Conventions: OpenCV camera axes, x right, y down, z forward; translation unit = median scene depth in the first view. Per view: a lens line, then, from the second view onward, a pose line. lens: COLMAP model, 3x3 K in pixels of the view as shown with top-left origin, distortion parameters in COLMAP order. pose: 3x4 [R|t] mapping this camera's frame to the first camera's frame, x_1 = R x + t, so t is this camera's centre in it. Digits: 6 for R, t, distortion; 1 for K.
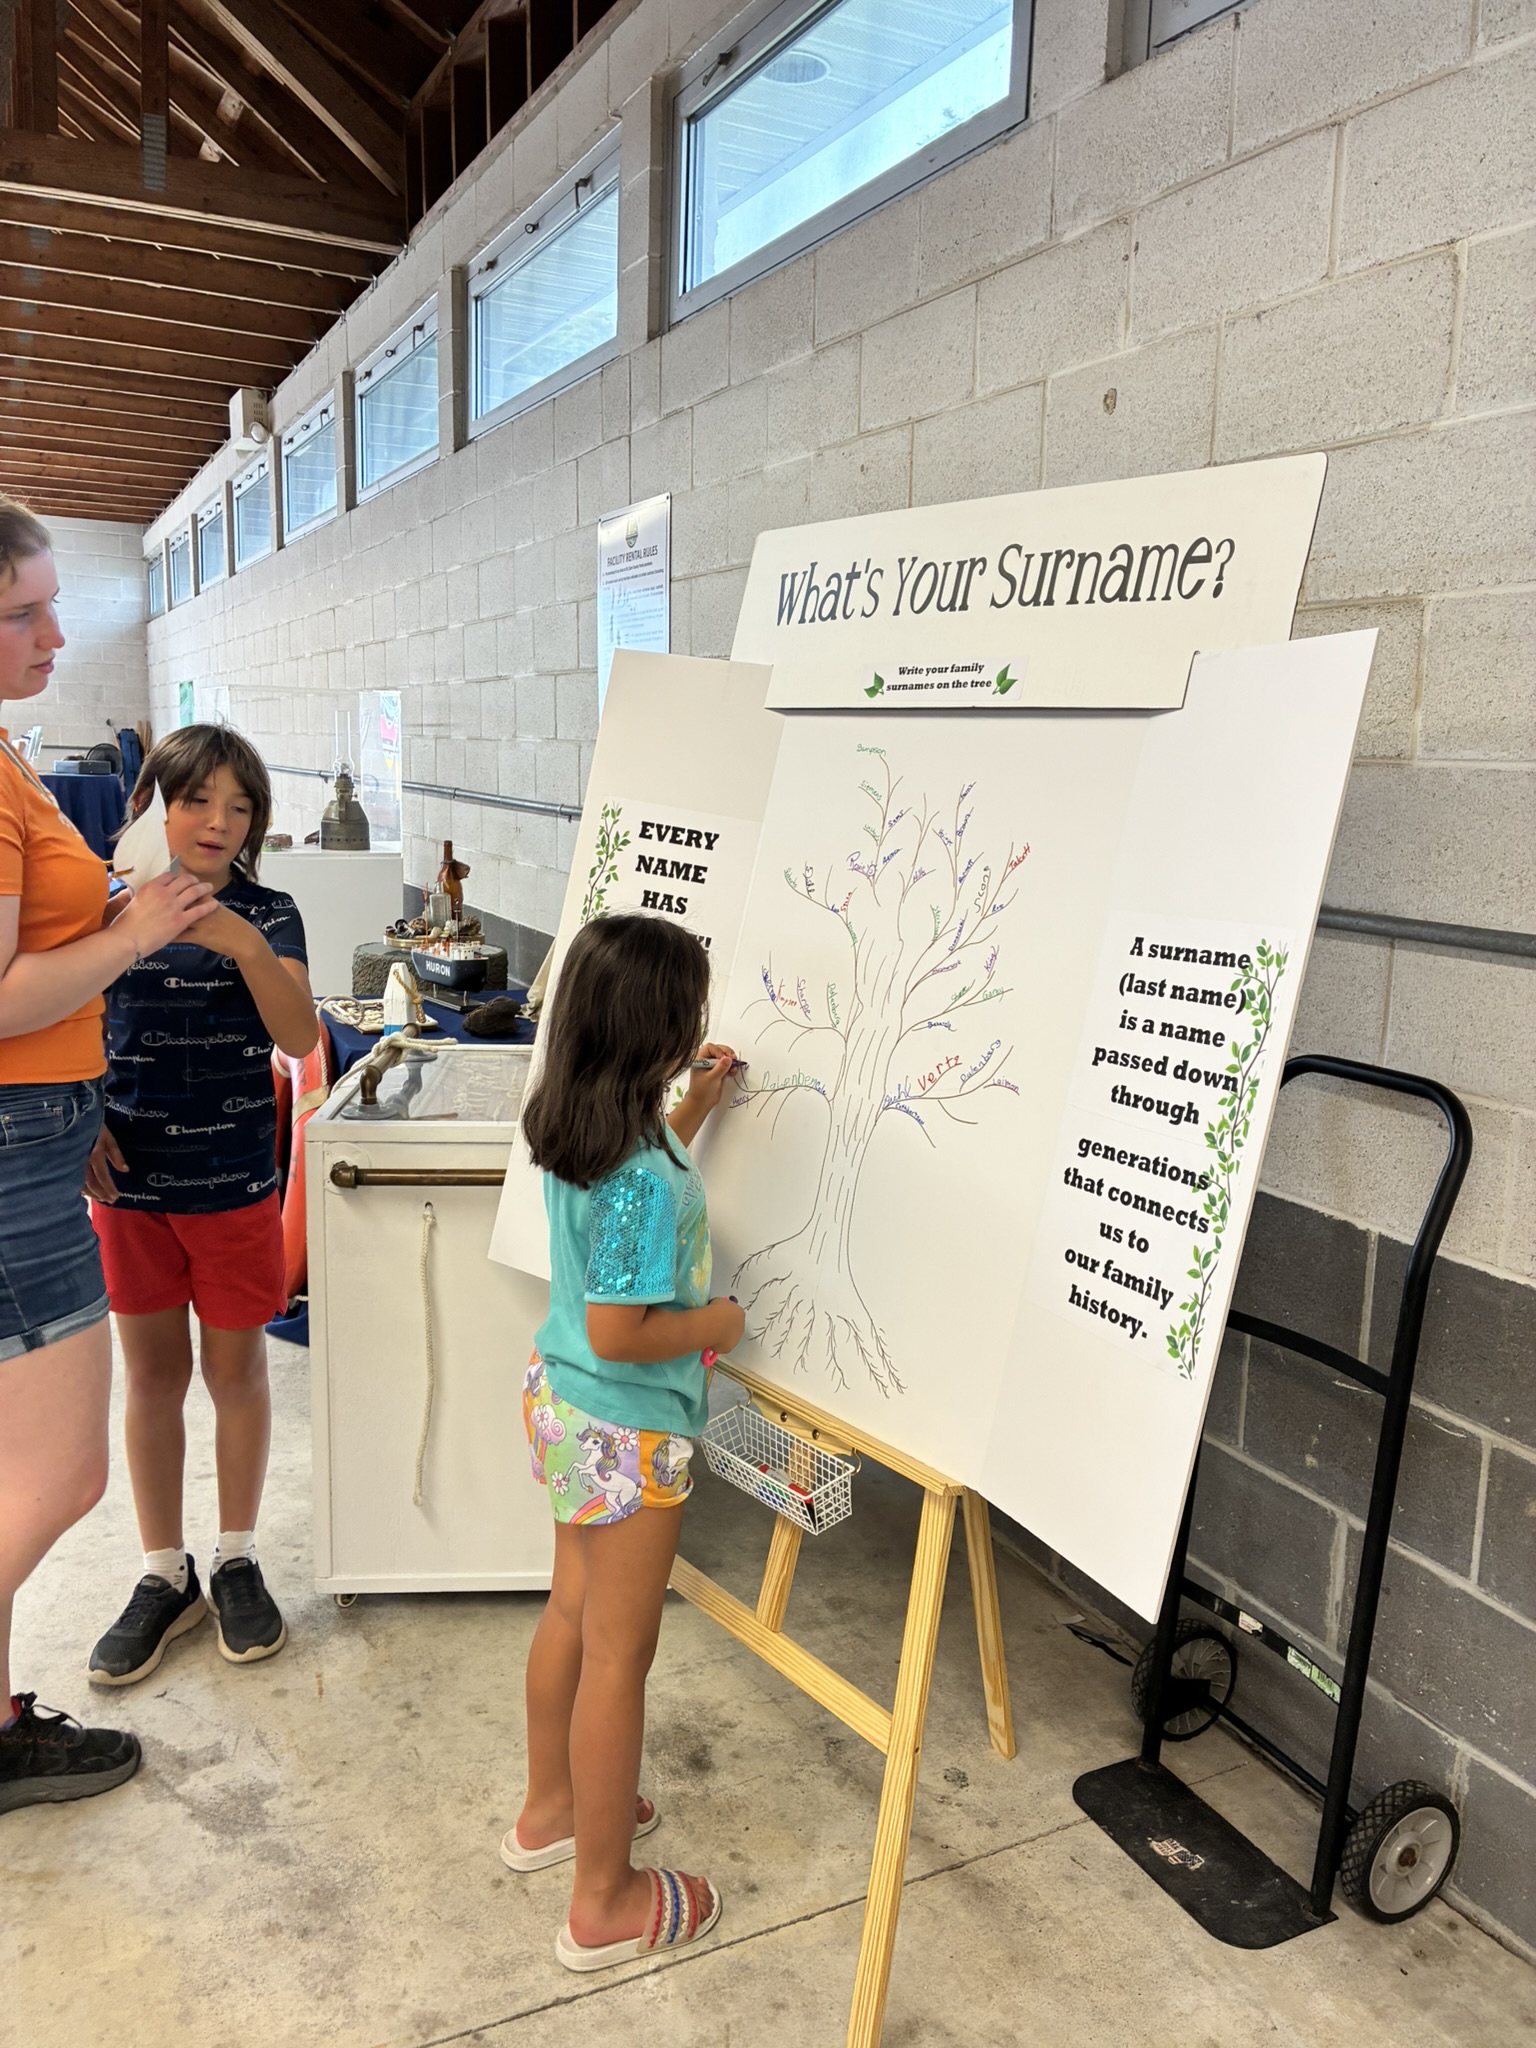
lens RADIAL K [[1573.4, 0, 769.5], [0, 1573.4, 1014.2], [0, 0, 1]] dist [0.052348, -0.053030]
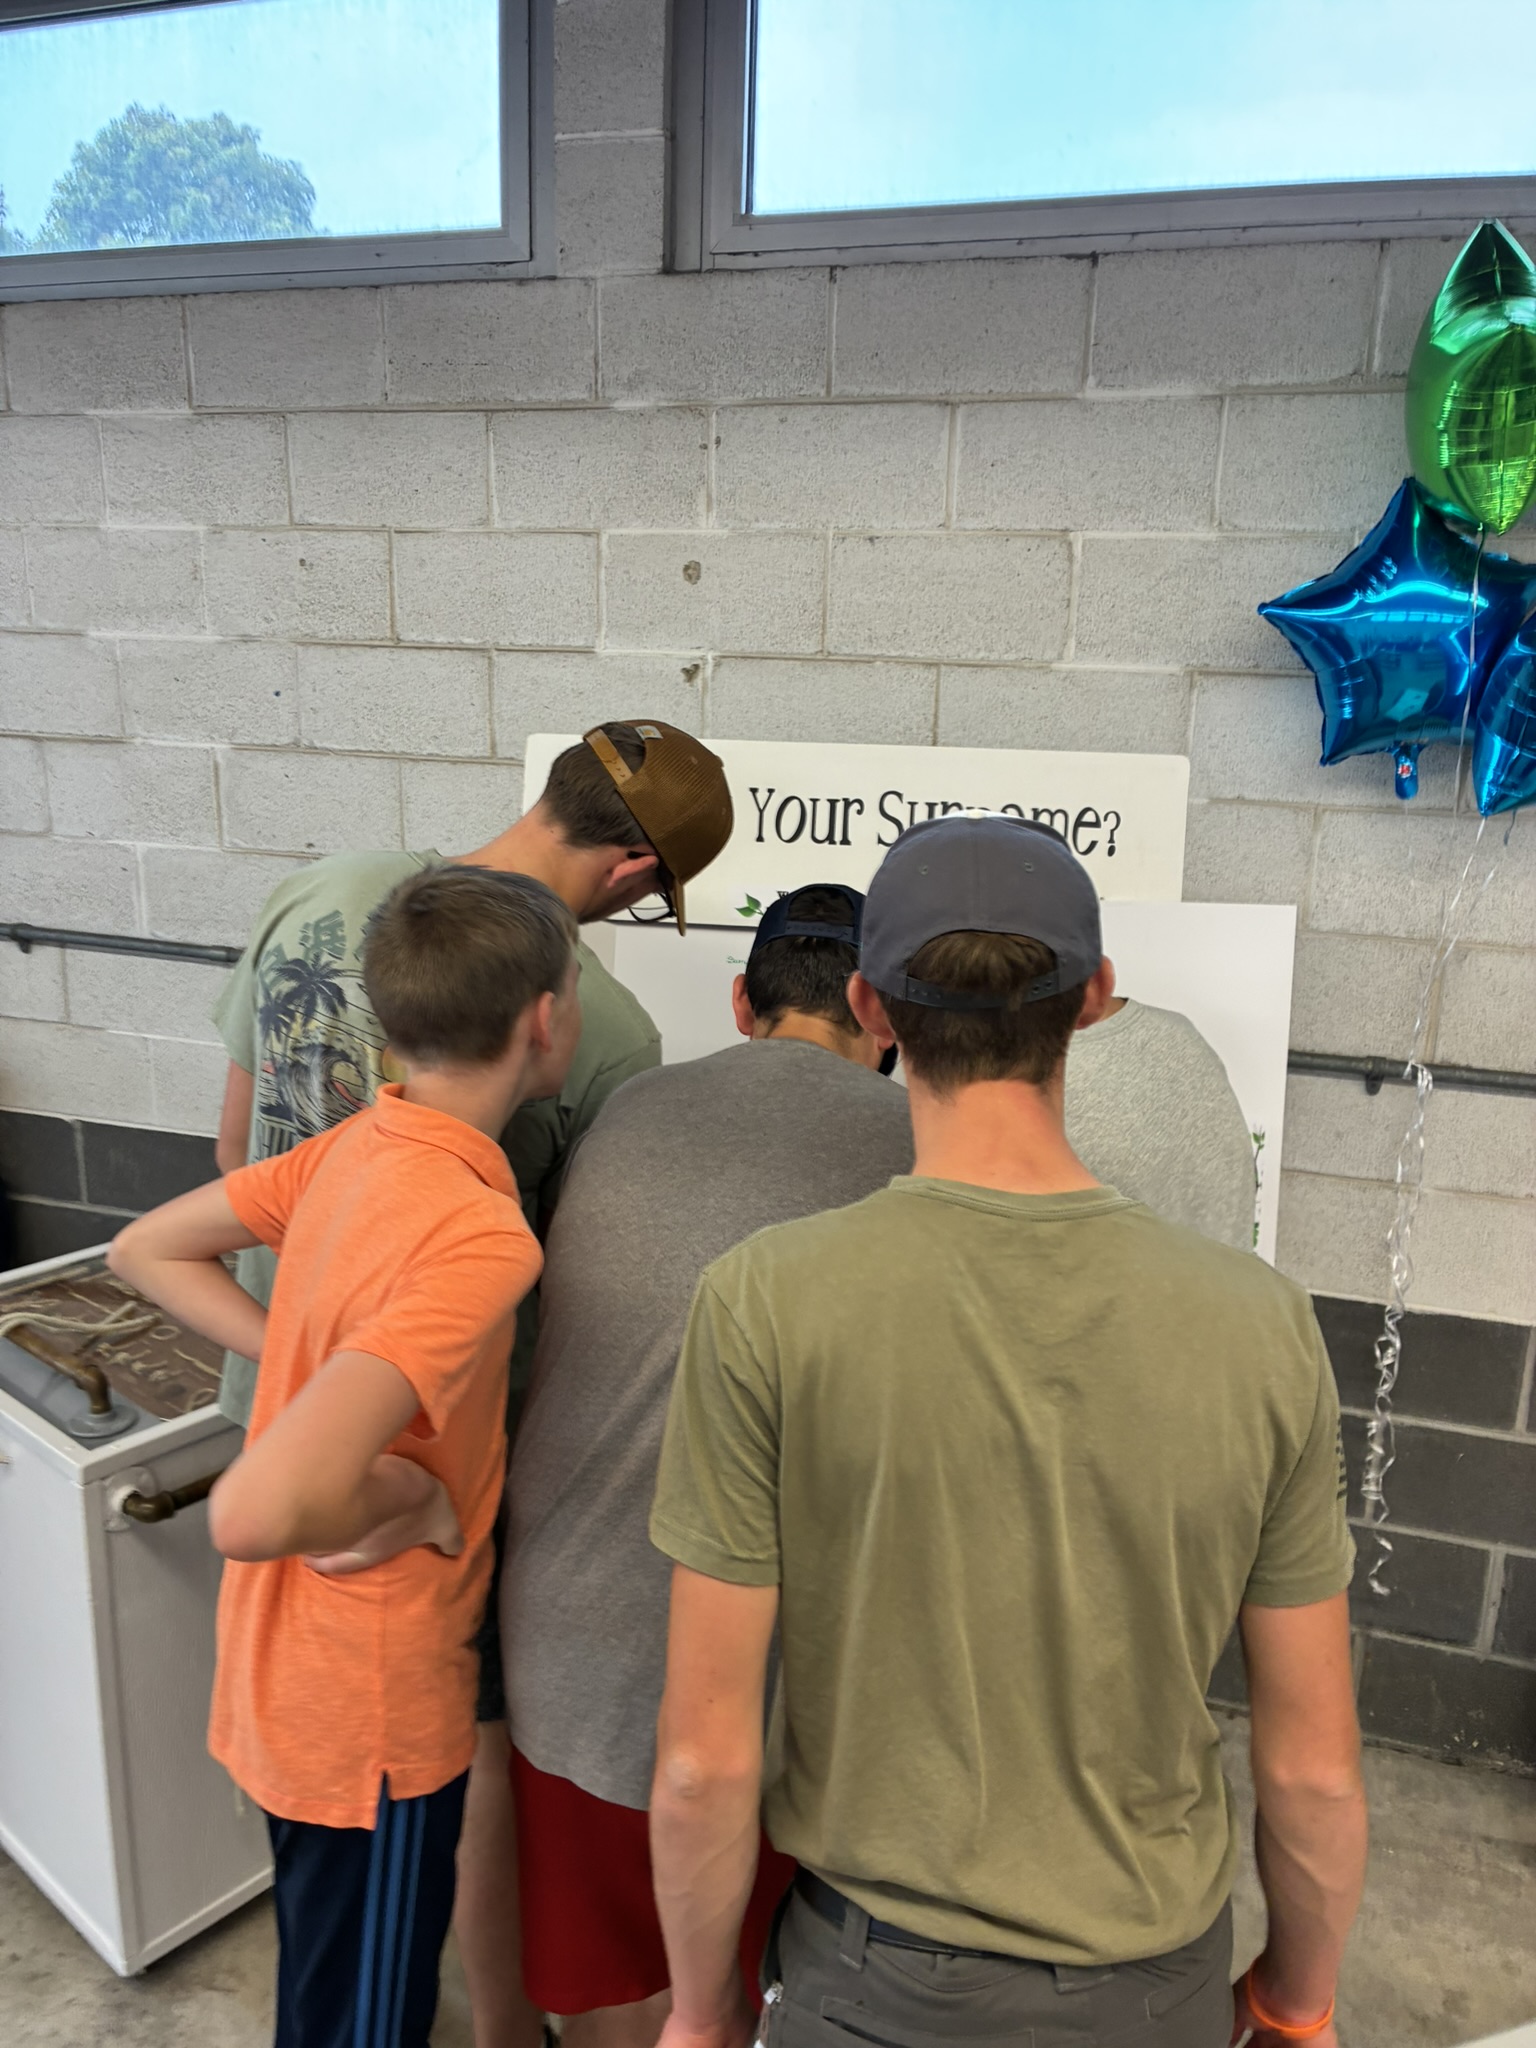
lens RADIAL K [[1573.4, 0, 767.8], [0, 1573.4, 1029.8], [0, 0, 1]] dist [0.052348, -0.053030]
pose [[0.703934, -0.182485, 0.686422, -0.684774], [0.113125, 0.982900, 0.145293, -0.279781], [-0.701199, -0.024625, 0.712541, 0.213806]]
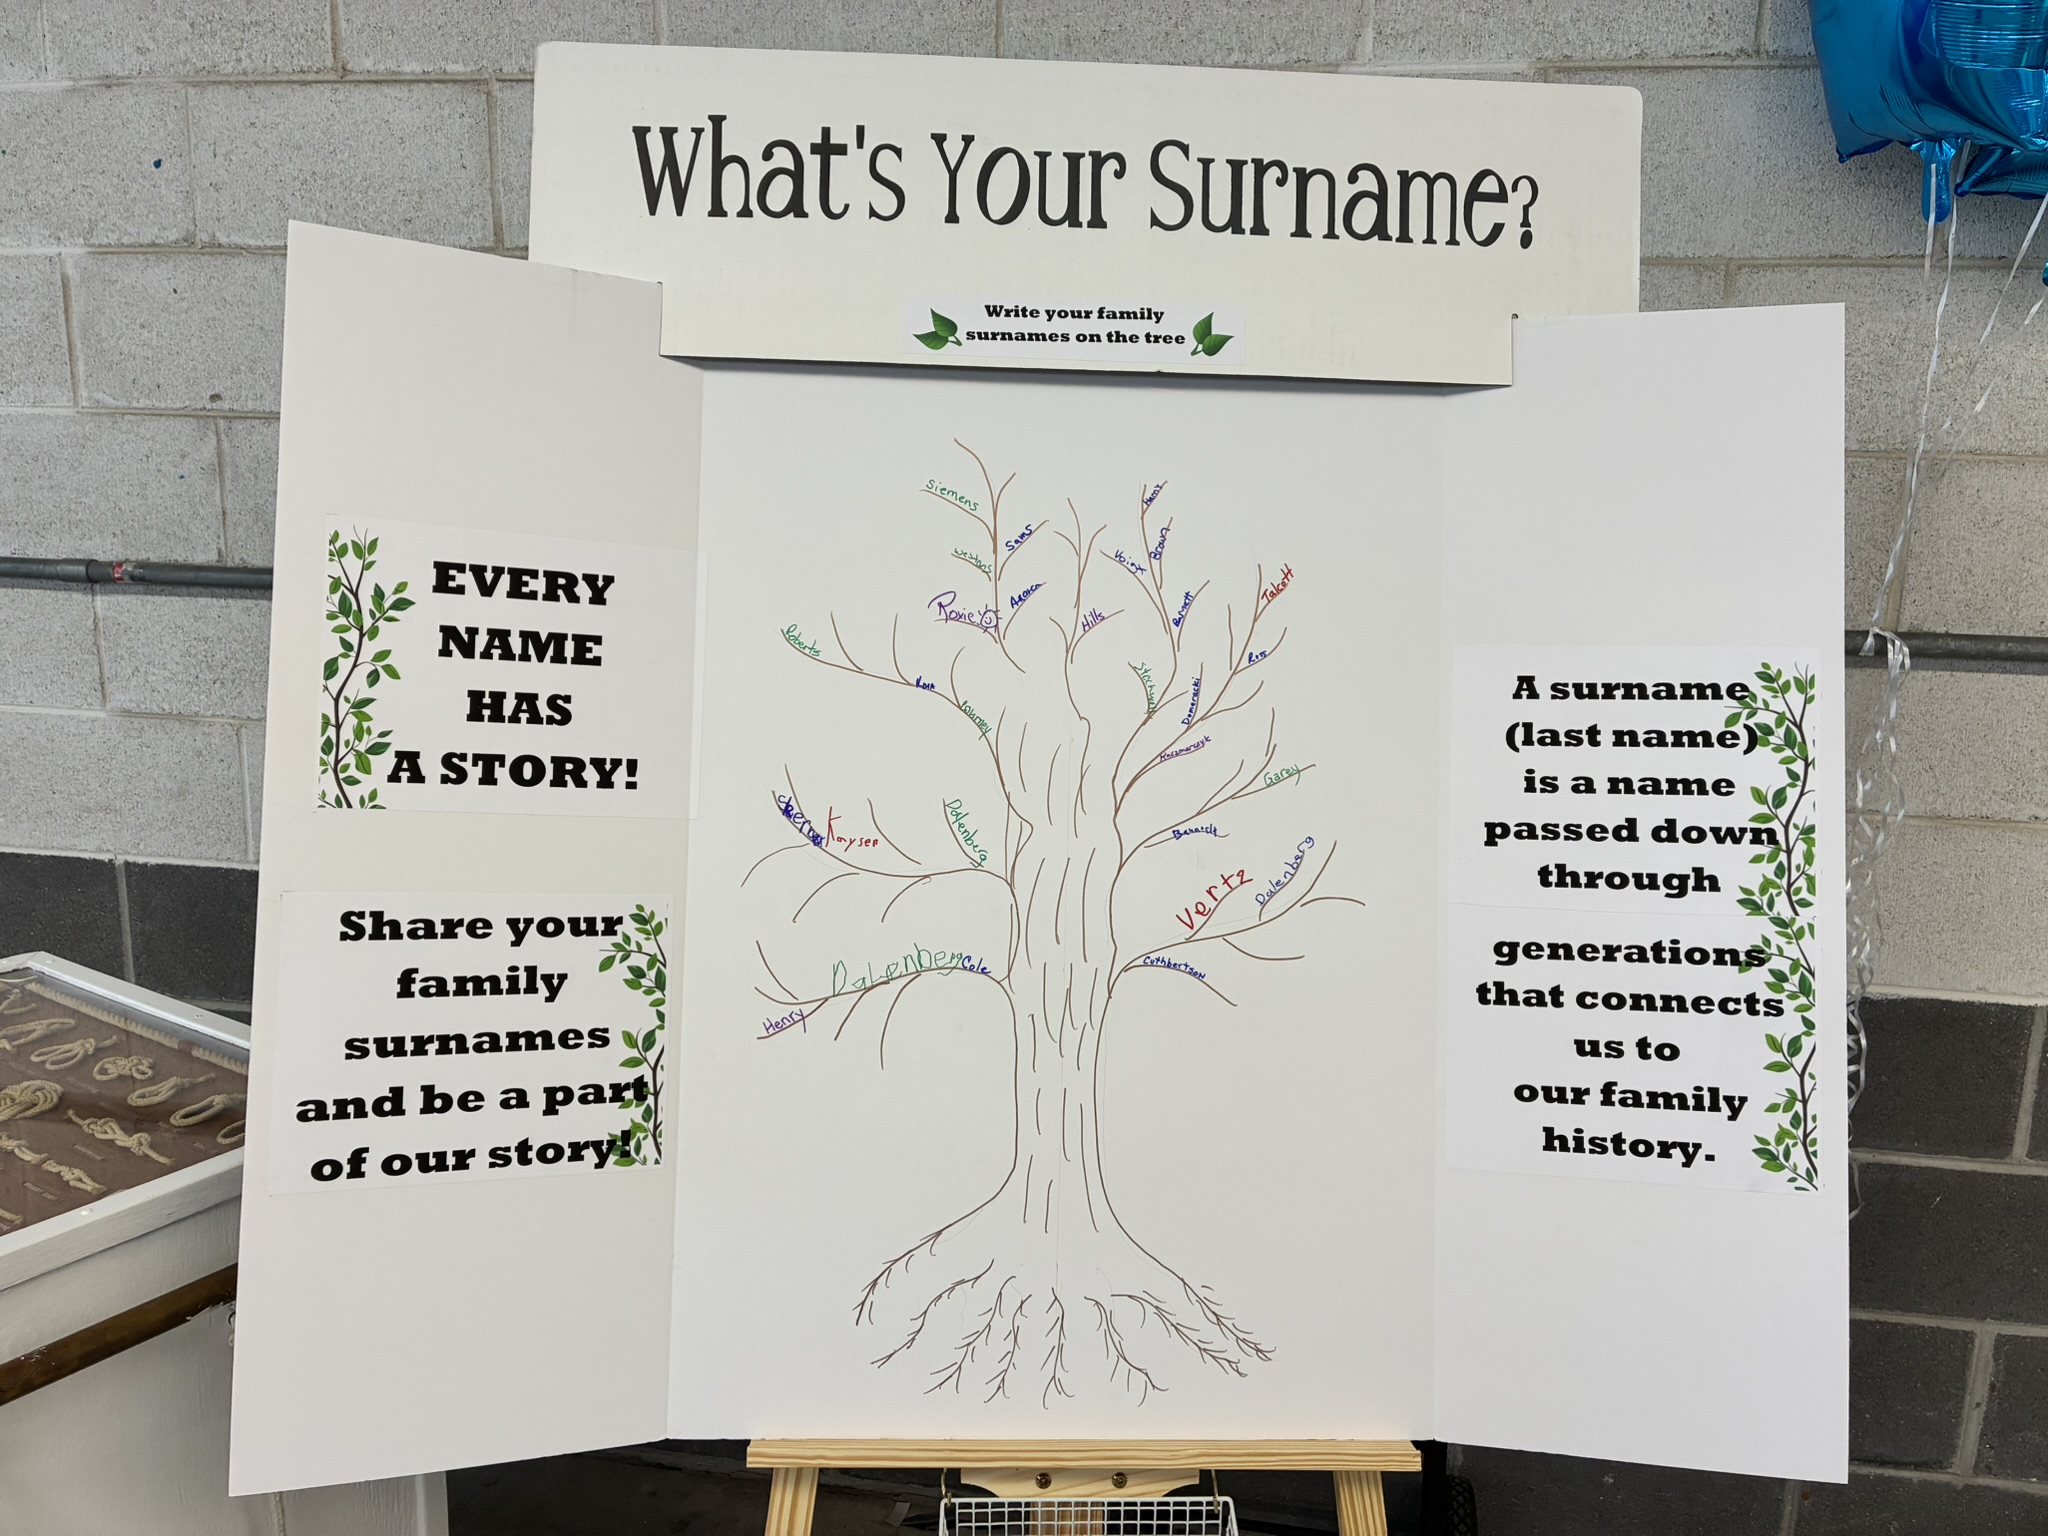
lens RADIAL K [[1505.9, 0, 1036.9], [0, 1505.9, 759.5], [0, 0, 1]] dist [0.026823, -0.033377]
pose [[0.588826, -0.158869, 0.792493, -0.421055], [0.125546, 0.986570, 0.104493, -0.095611], [-0.798450, 0.037966, 0.600863, 0.605679]]
